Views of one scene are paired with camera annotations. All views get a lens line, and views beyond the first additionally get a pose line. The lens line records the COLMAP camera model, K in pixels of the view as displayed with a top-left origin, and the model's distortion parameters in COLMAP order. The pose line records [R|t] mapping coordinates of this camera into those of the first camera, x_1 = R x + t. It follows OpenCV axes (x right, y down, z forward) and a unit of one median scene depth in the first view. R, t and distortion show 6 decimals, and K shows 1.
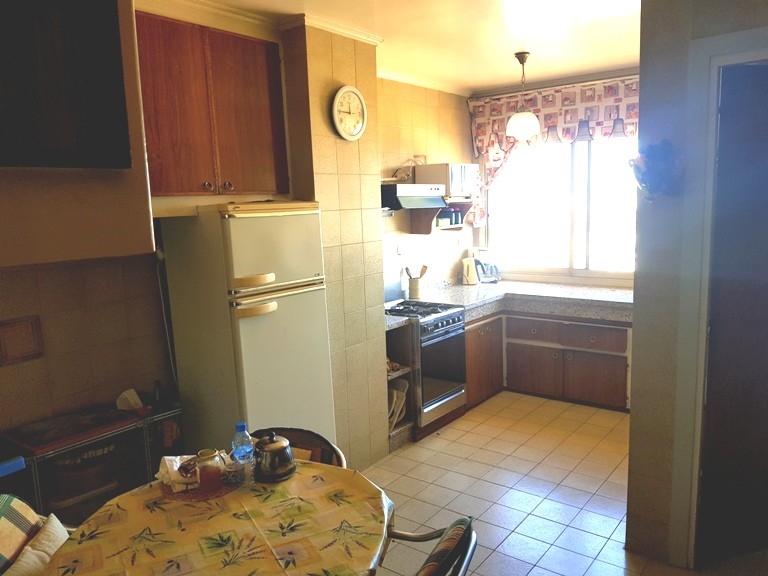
lens RADIAL K [[609.7, 0, 385.4], [0, 609.7, 285.3], [0, 0, 1]] dist [0.079521, -0.172884]
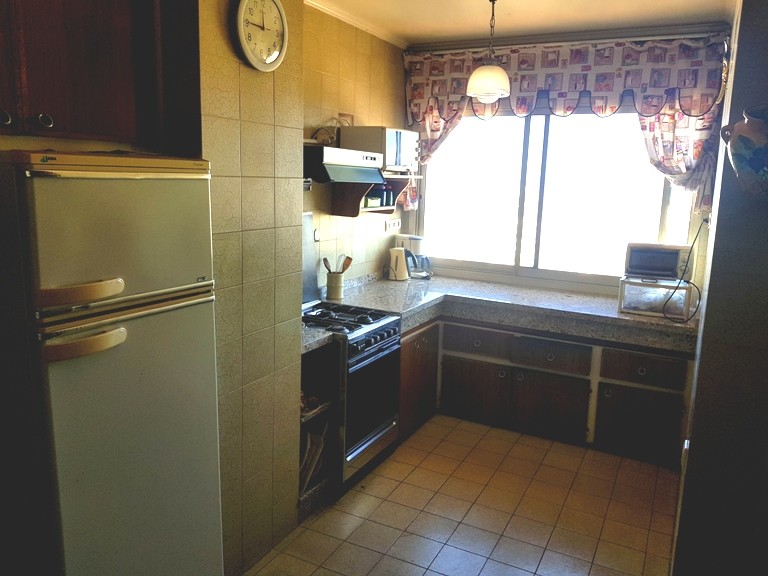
lens RADIAL K [[609.7, 0, 385.4], [0, 609.7, 285.3], [0, 0, 1]] dist [0.079521, -0.172884]
pose [[0.984310, 0.038913, 0.172106, -0.022117], [-0.045773, 0.998300, 0.036076, -0.026494], [-0.170409, -0.043387, 0.984418, 0.225261]]
